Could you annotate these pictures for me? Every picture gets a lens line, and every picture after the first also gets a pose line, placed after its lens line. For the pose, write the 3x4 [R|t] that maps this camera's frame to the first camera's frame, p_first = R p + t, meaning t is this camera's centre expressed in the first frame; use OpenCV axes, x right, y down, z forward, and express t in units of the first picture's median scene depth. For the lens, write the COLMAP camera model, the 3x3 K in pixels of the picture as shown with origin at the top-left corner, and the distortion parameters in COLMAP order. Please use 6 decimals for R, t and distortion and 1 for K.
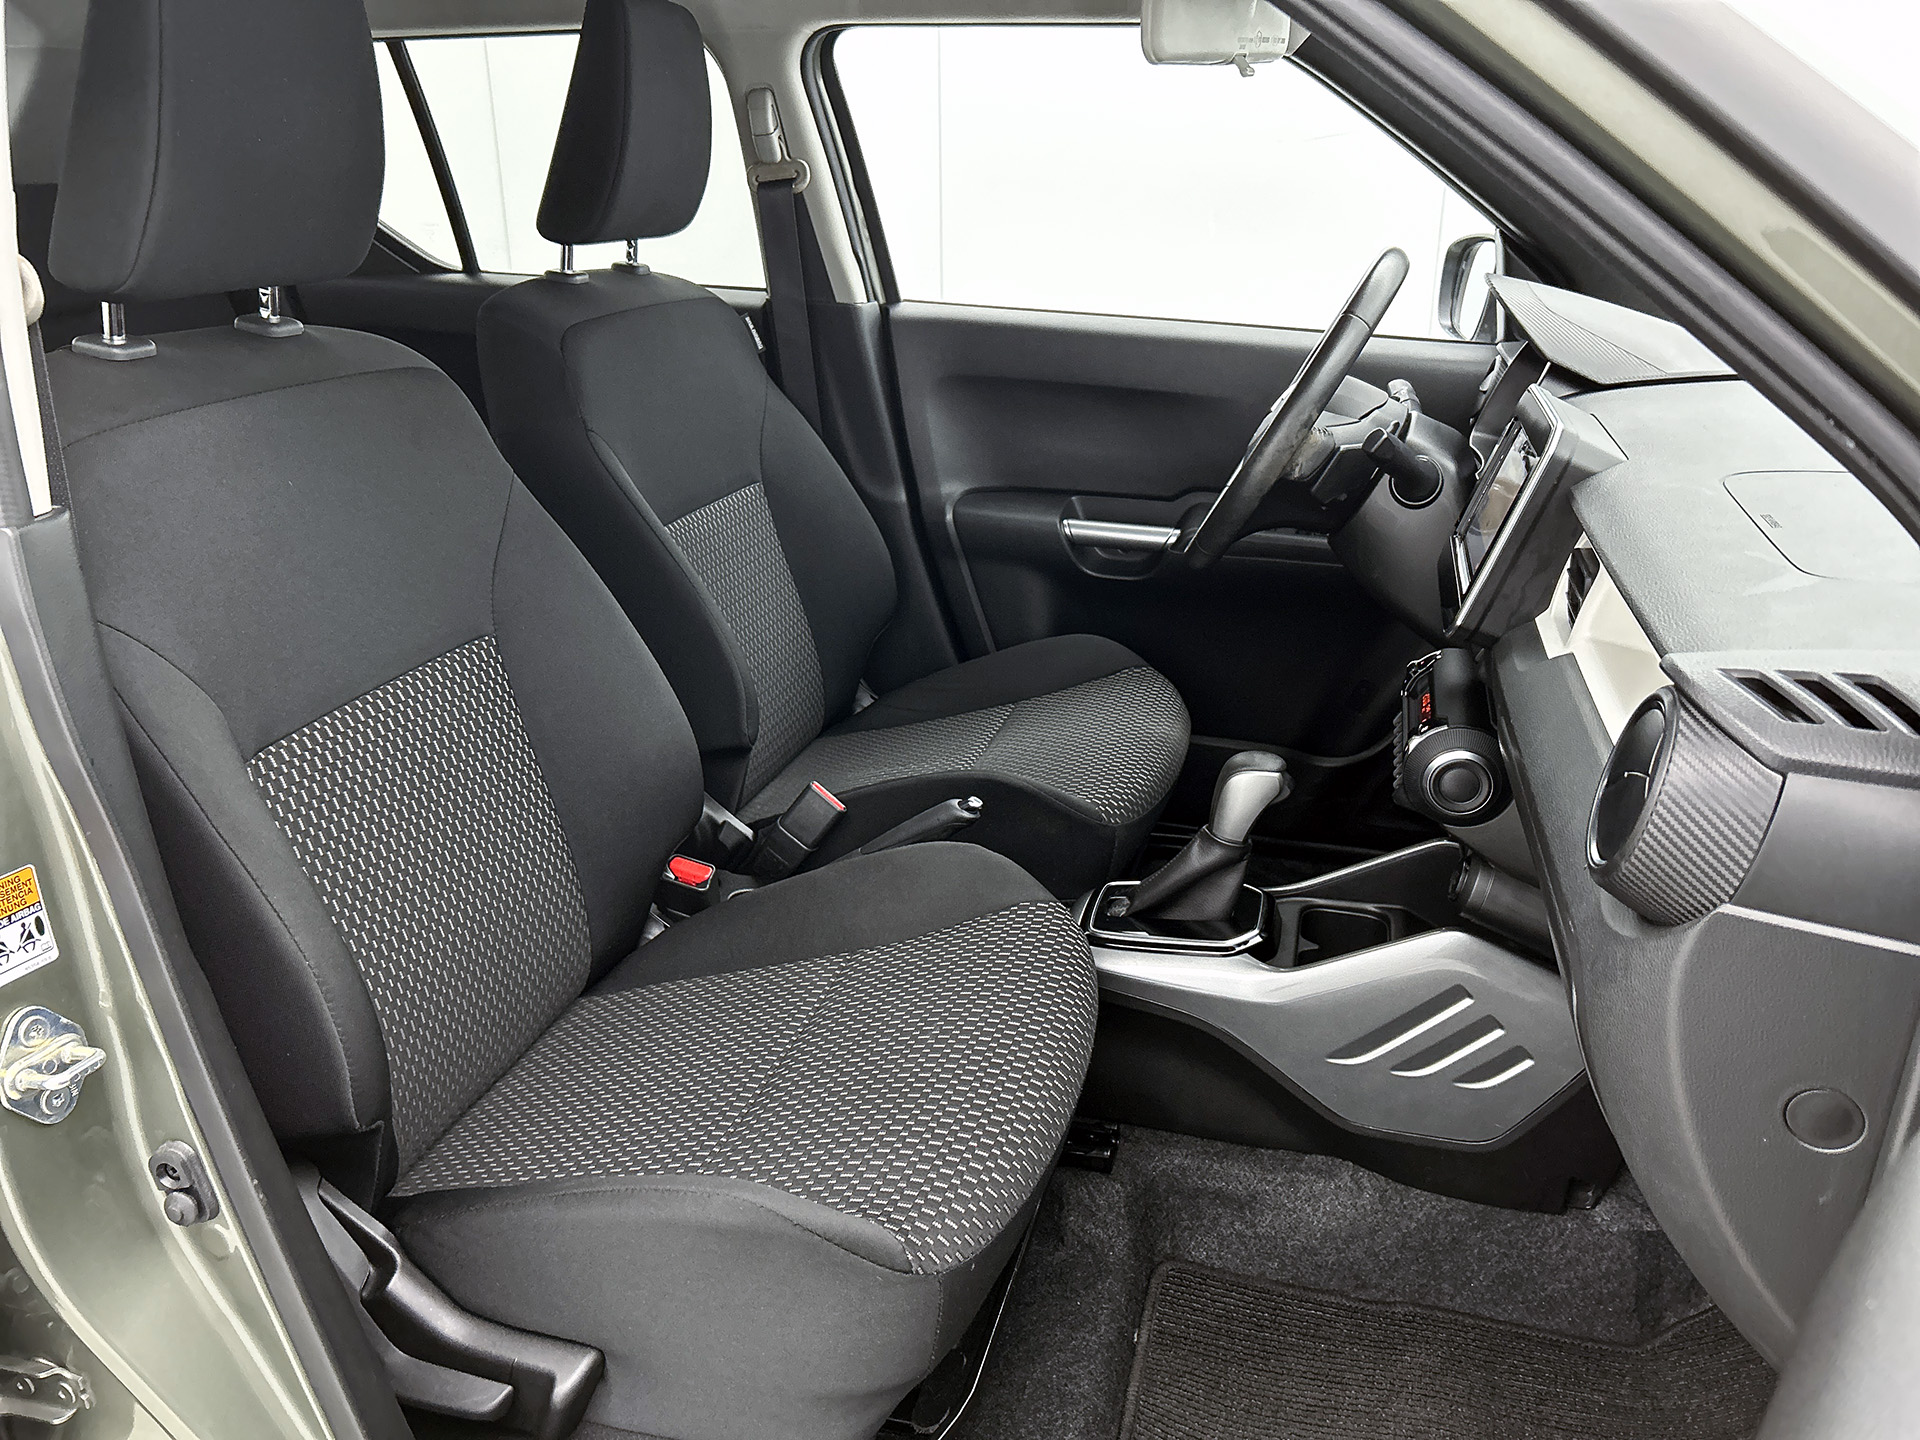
lens RADIAL K [[1451.2, 0, 960.0], [0, 1451.2, 720.0], [0, 0, 1]] dist [0.086237, -0.096387]
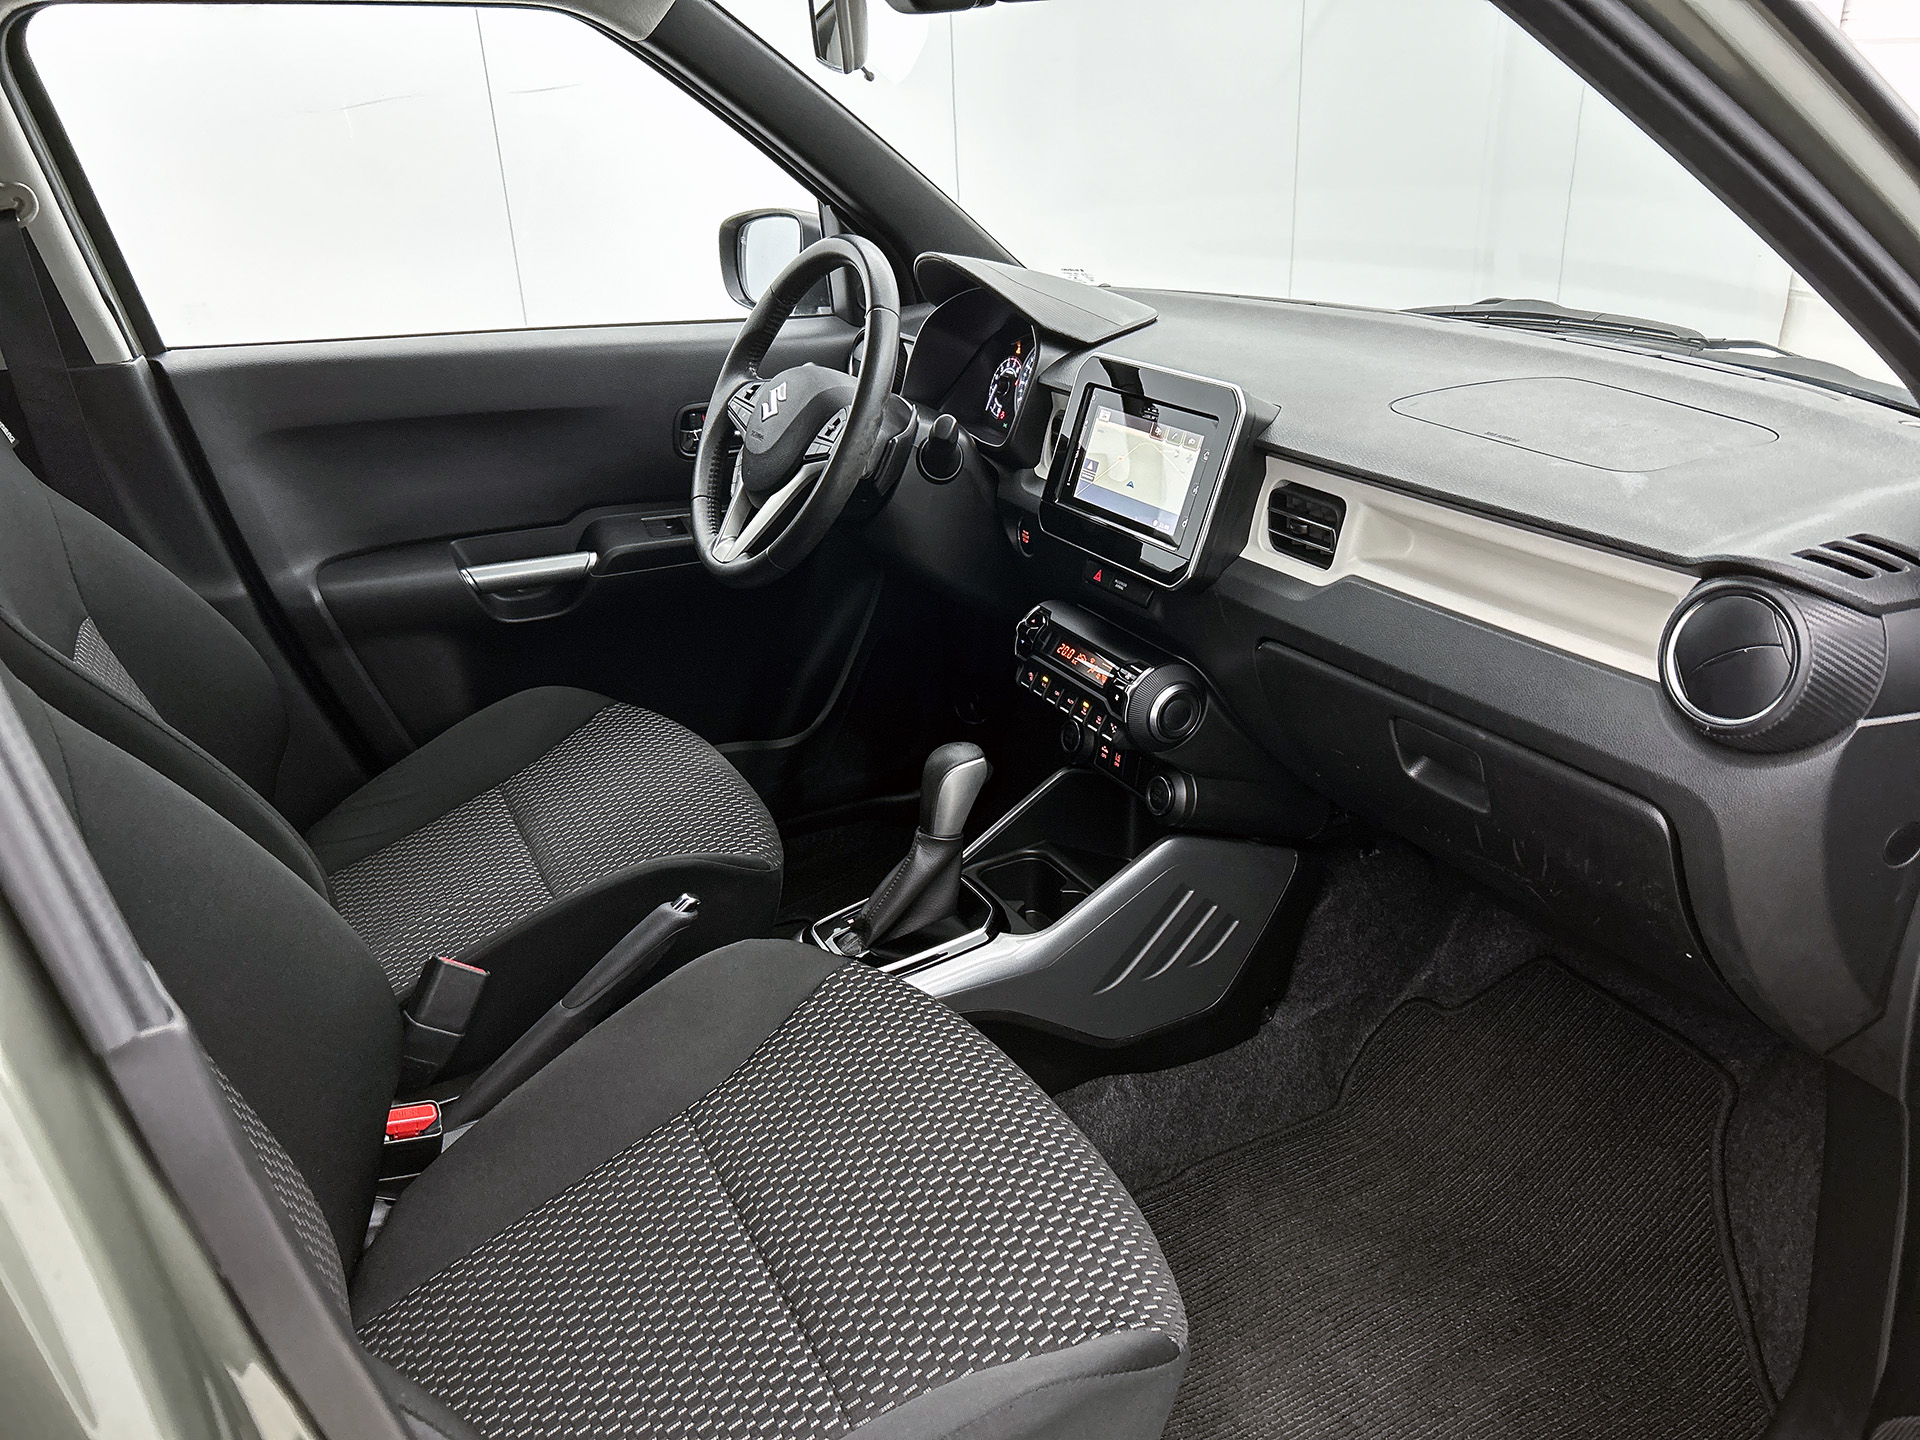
lens RADIAL K [[1451.2, 0, 960.0], [0, 1451.2, 720.0], [0, 0, 1]] dist [0.086237, -0.096387]
pose [[0.733164, -0.300462, 0.610077, -0.296774], [0.278974, 0.951027, 0.133120, -0.093905], [-0.620197, 0.072597, 0.781080, 0.149344]]
